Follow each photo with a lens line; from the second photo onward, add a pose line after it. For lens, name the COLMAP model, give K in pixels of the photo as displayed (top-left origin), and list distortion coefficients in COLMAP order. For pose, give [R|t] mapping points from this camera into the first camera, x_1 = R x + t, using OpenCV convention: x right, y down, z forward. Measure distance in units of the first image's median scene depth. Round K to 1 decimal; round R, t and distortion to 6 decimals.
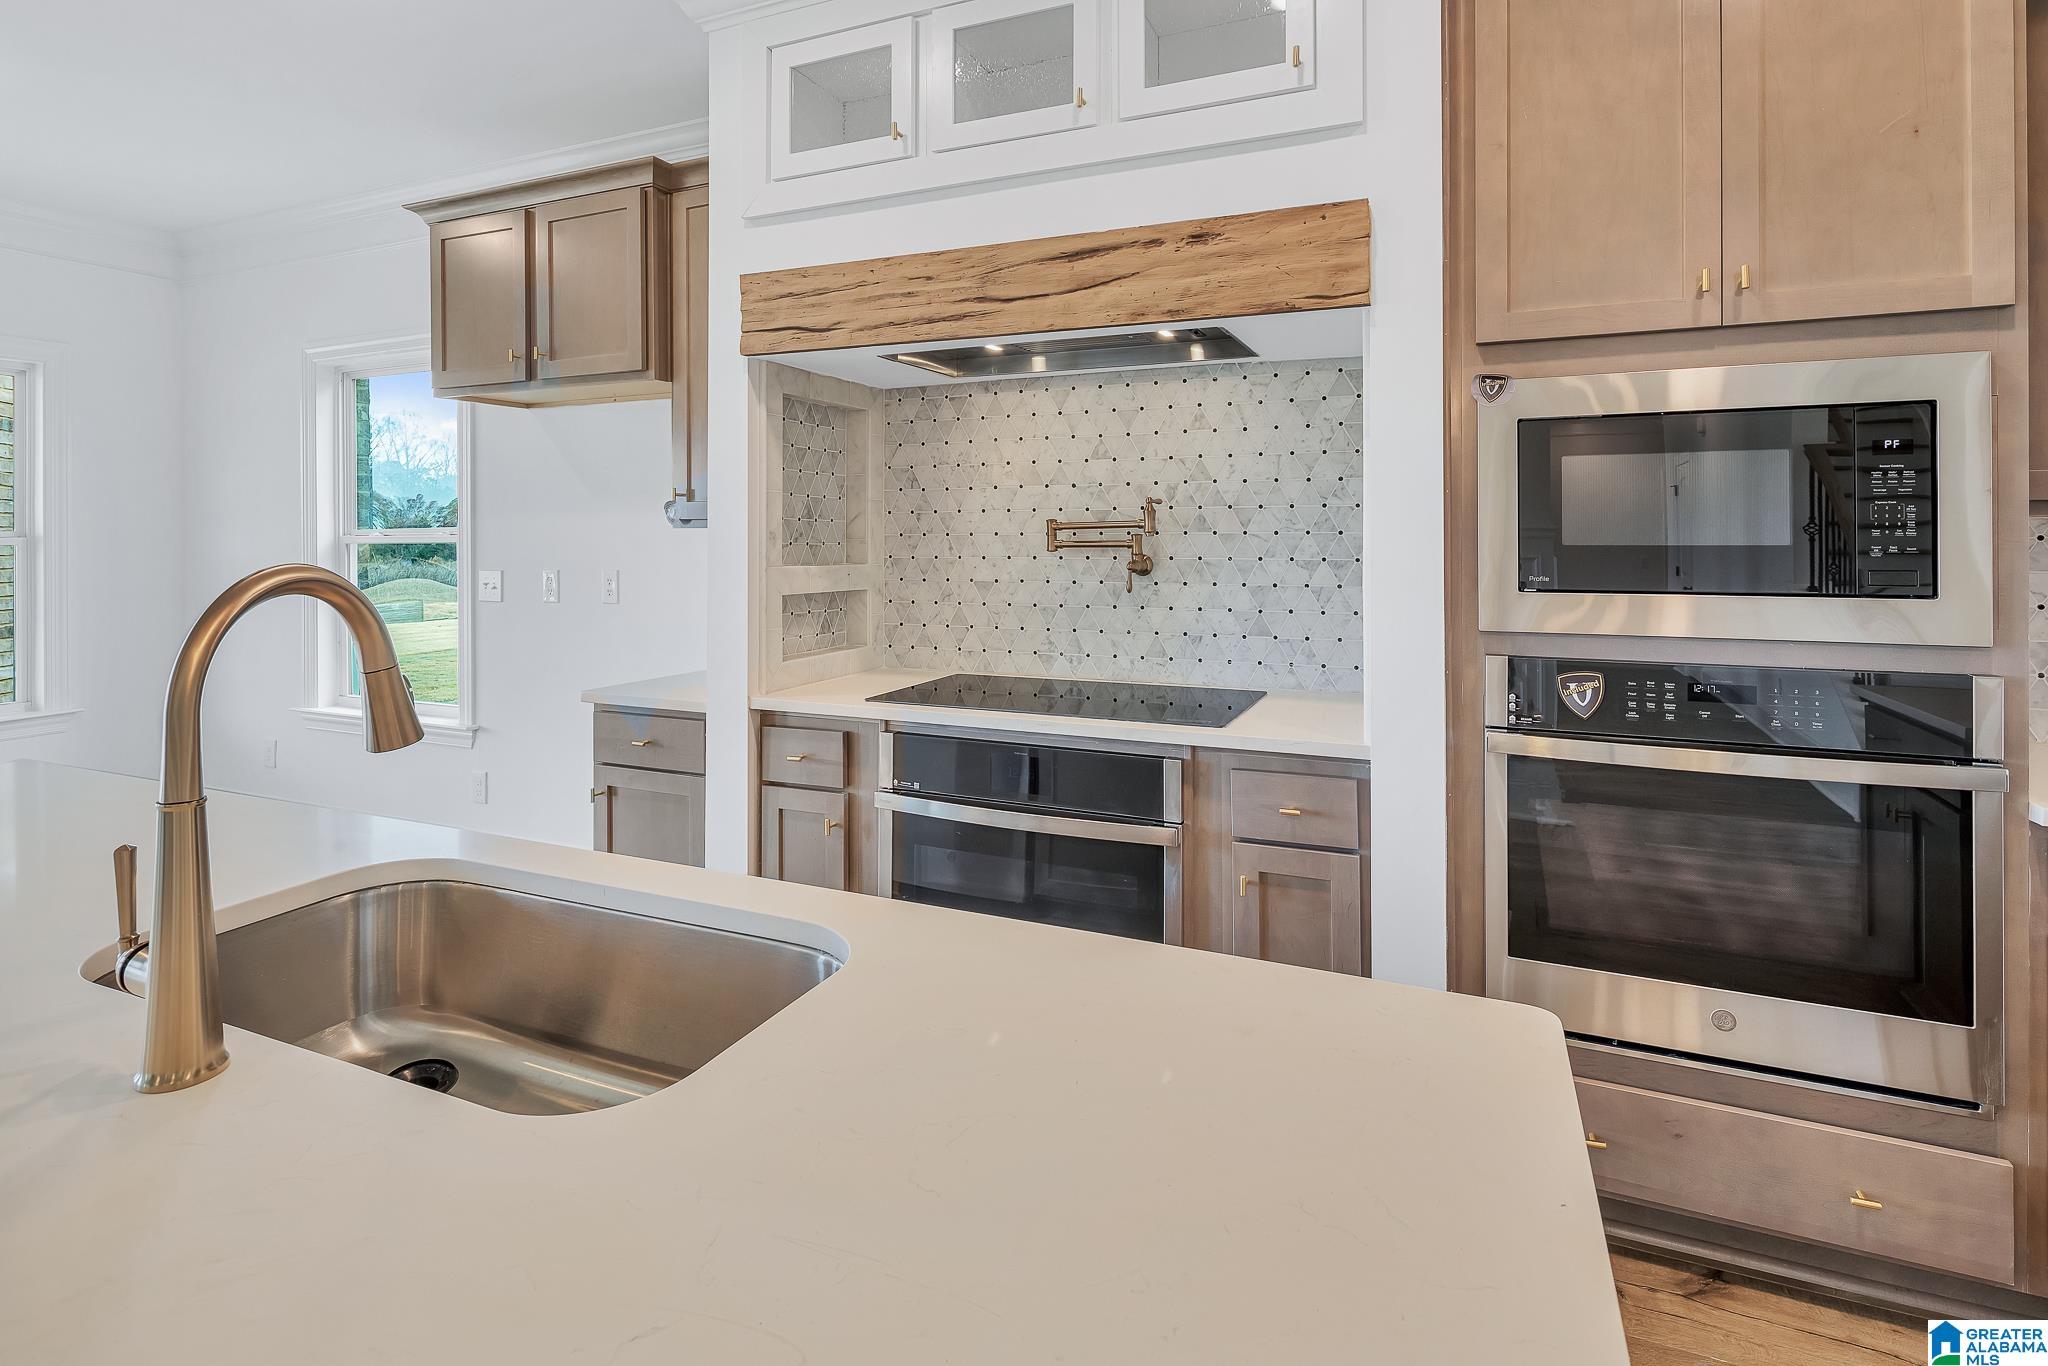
lens RADIAL K [[1007.1, 0, 1025.9], [0, 1007.1, 531.3], [0, 0, 1]] dist [-0.000833, -0.000960]
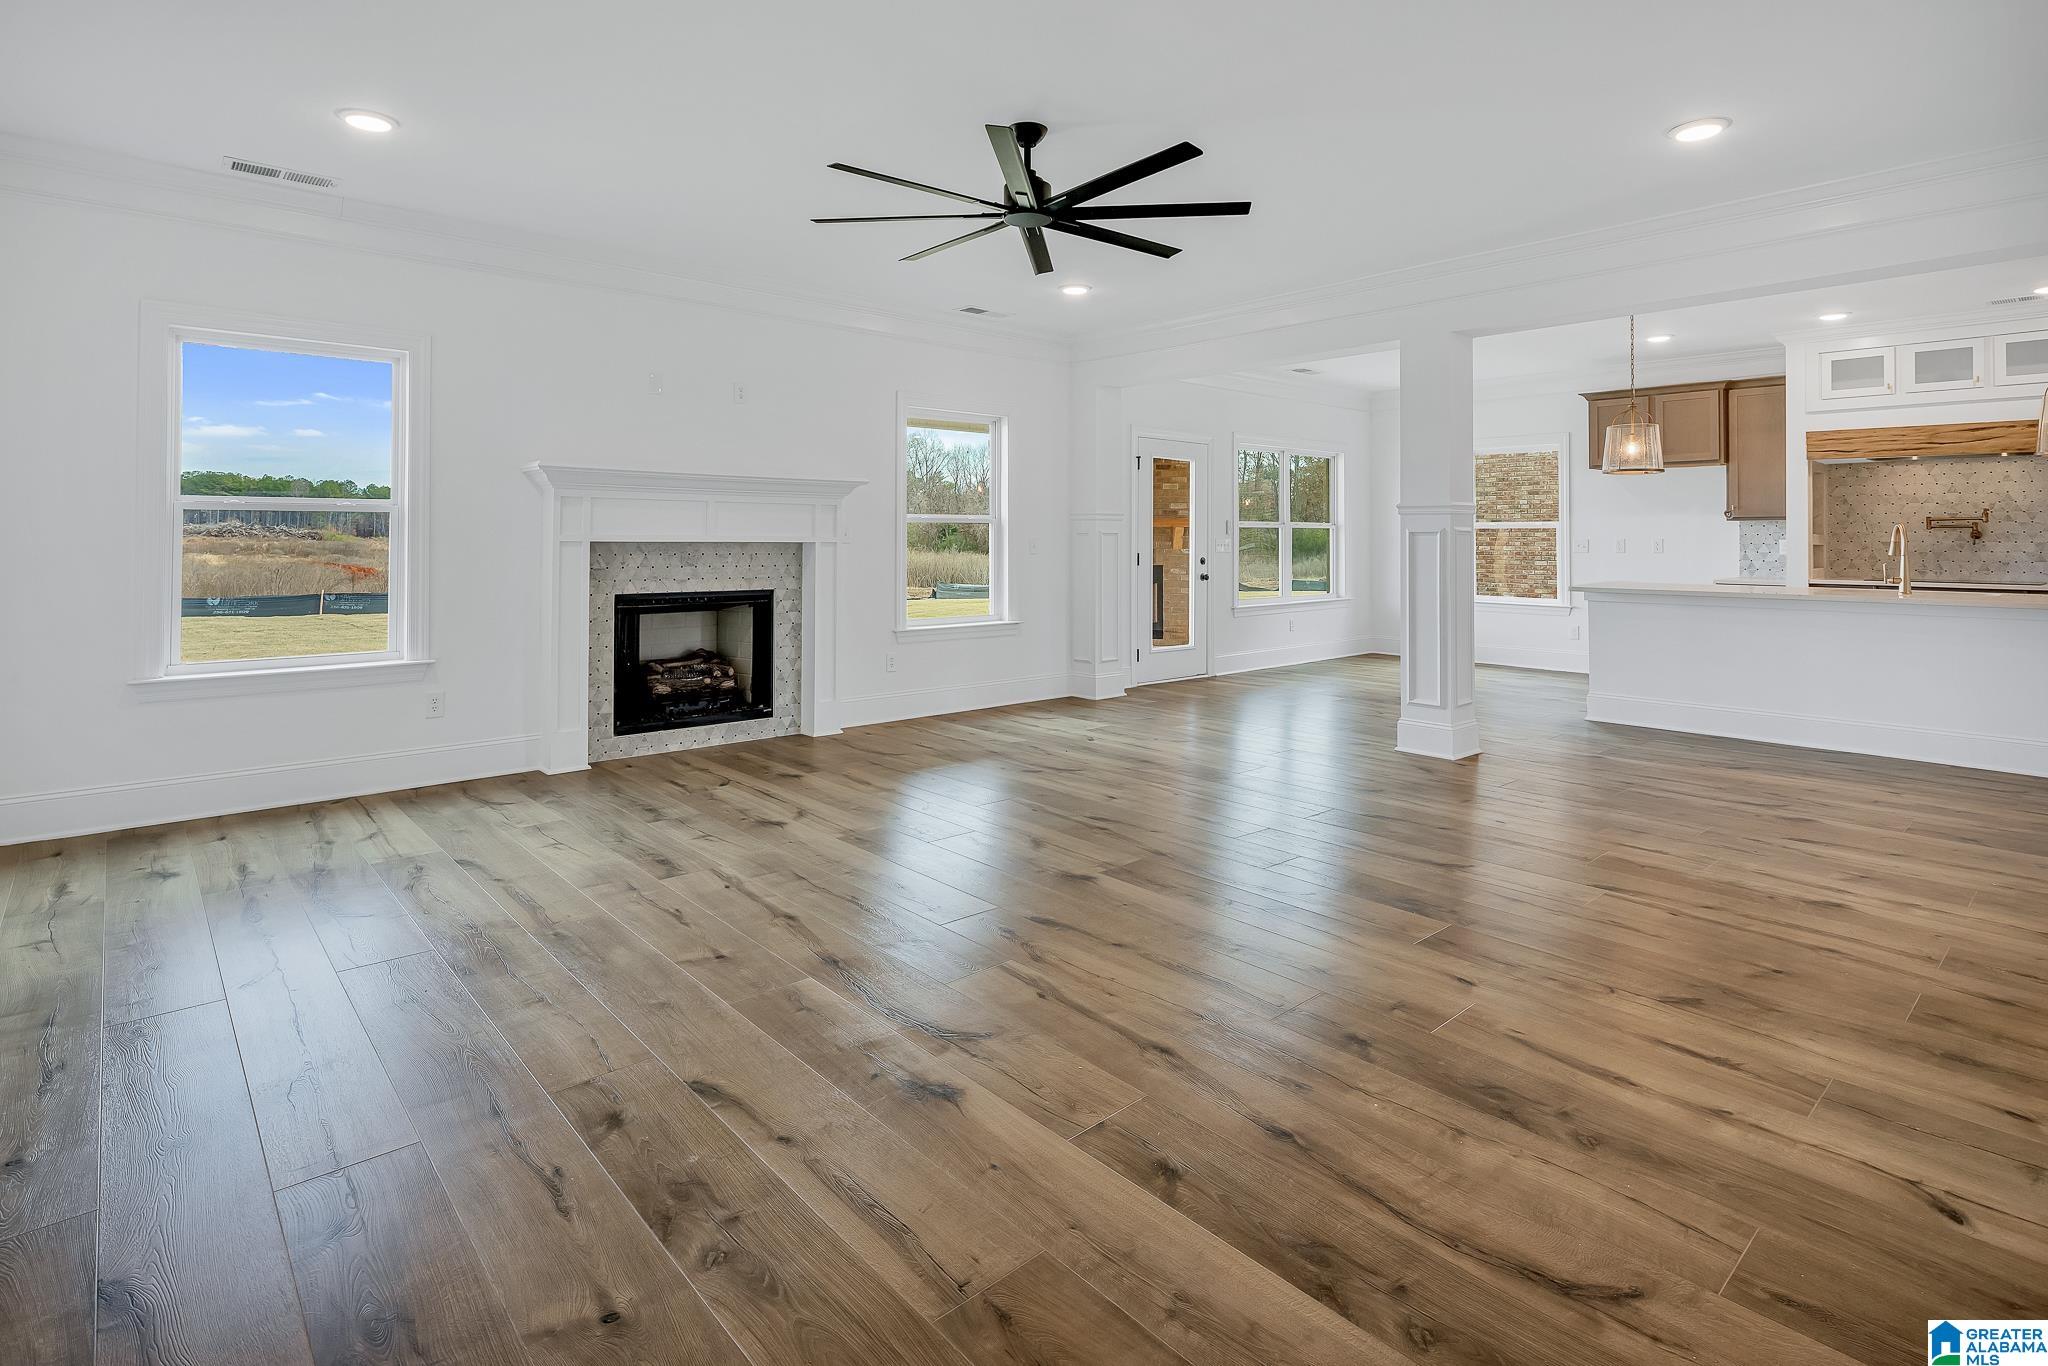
lens RADIAL K [[1007.1, 0, 1025.9], [0, 1007.1, 531.3], [0, 0, 1]] dist [-0.000833, -0.000960]
pose [[0.909578, 0.002850, -0.415524, -1.147520], [-0.003256, 0.999995, -0.000268, 0.038150], [0.415521, 0.001597, 0.909582, -2.611828]]
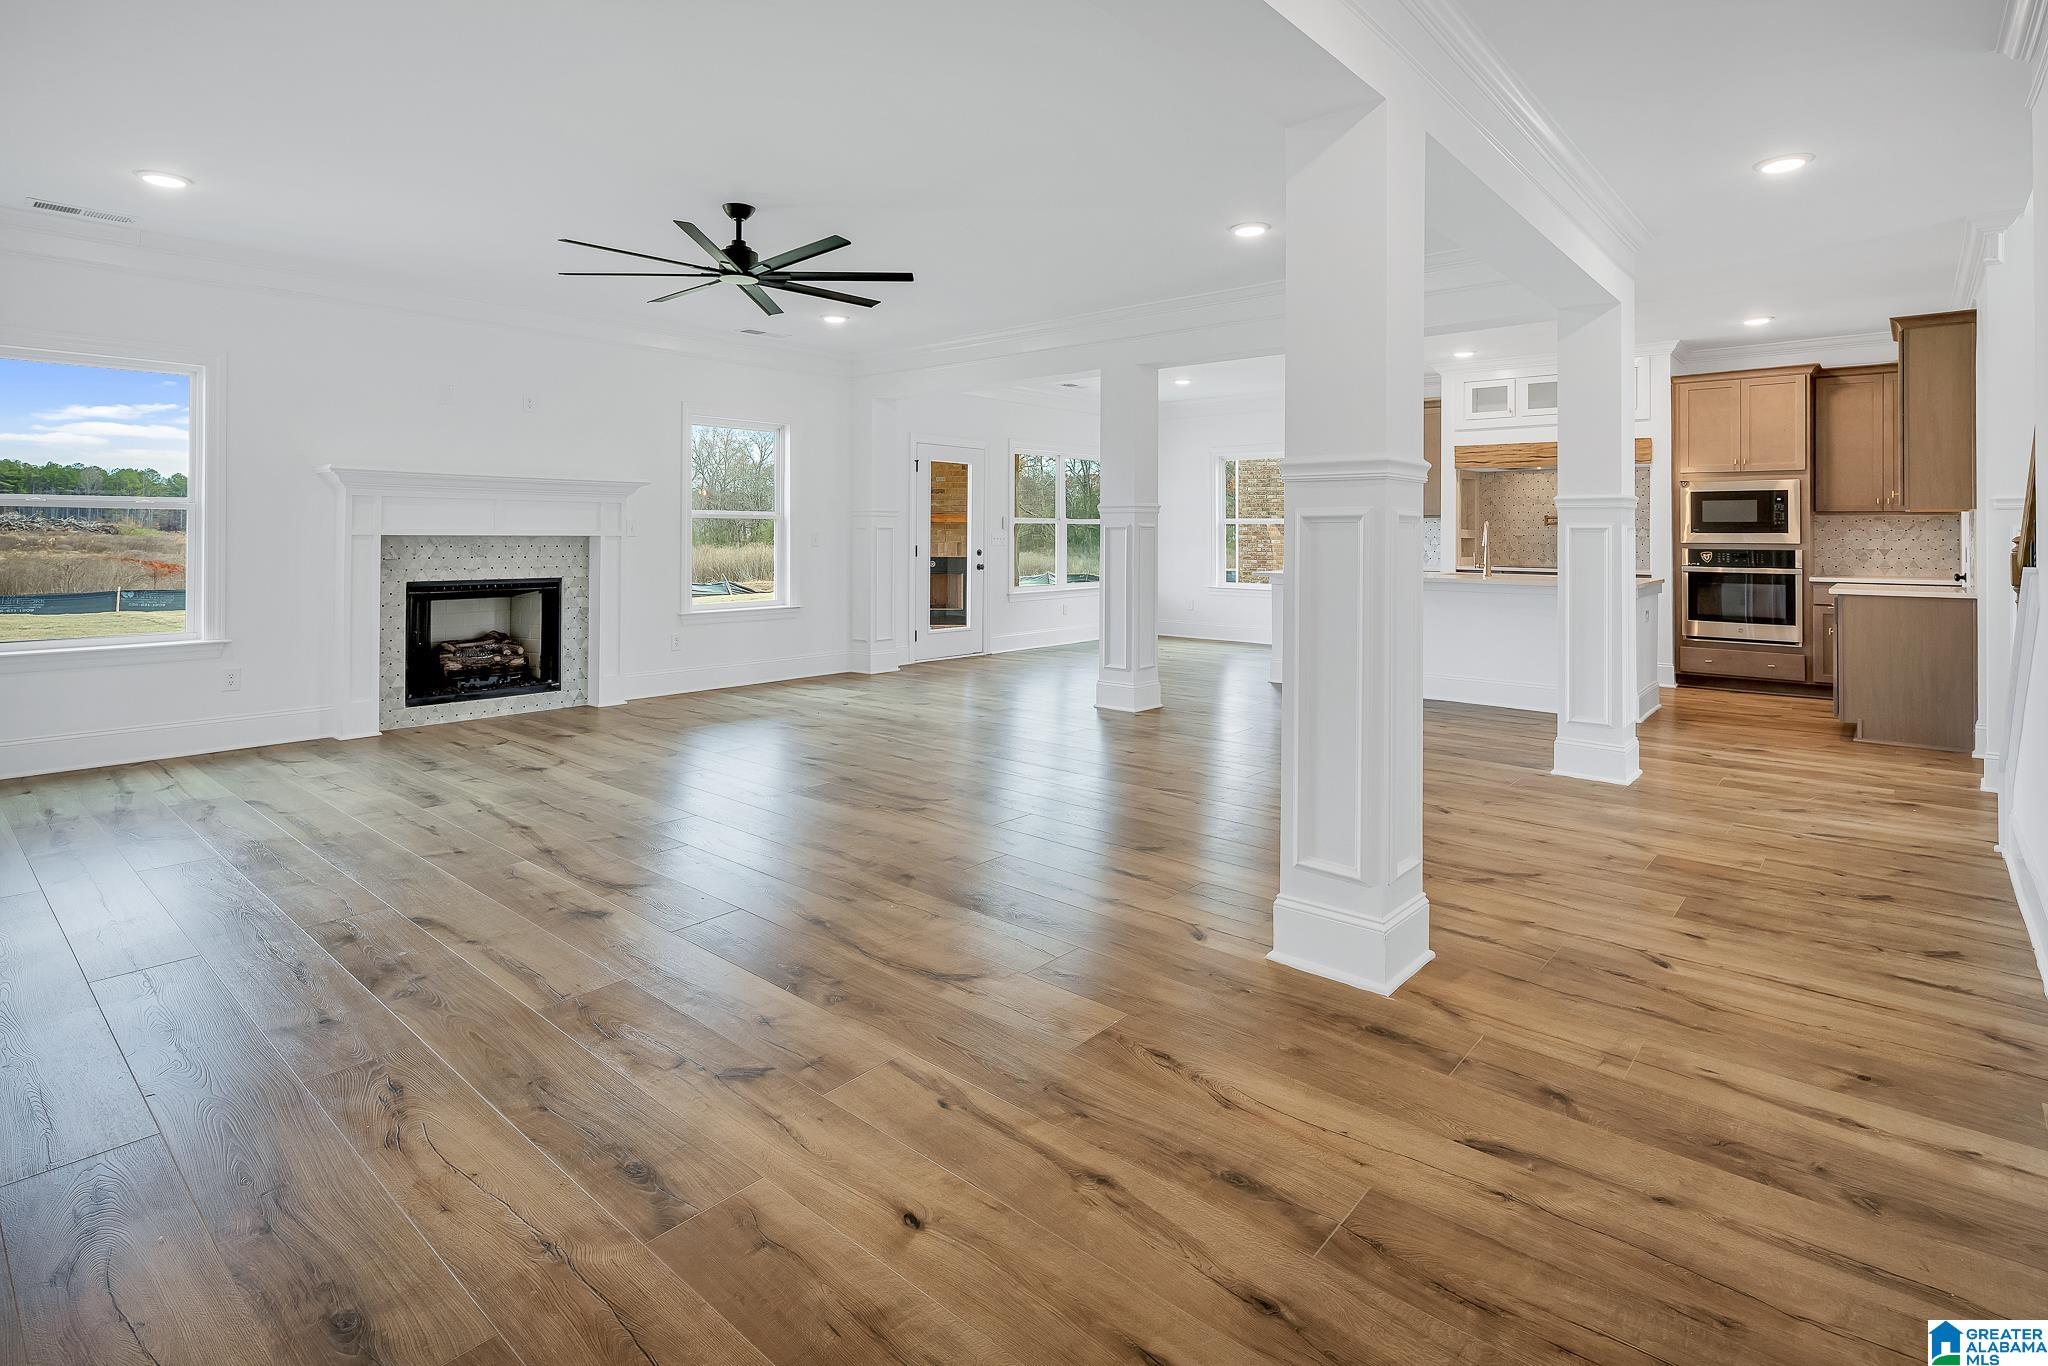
lens RADIAL K [[1001.4, 0, 1024.6], [0, 1001.4, 529.9], [0, 0, 1]] dist [0.002620, -0.005227]
pose [[0.954613, 0.005277, -0.297801, -0.695438], [-0.004496, 0.999984, 0.003309, 0.035020], [0.297813, -0.001820, 0.954622, -2.883268]]
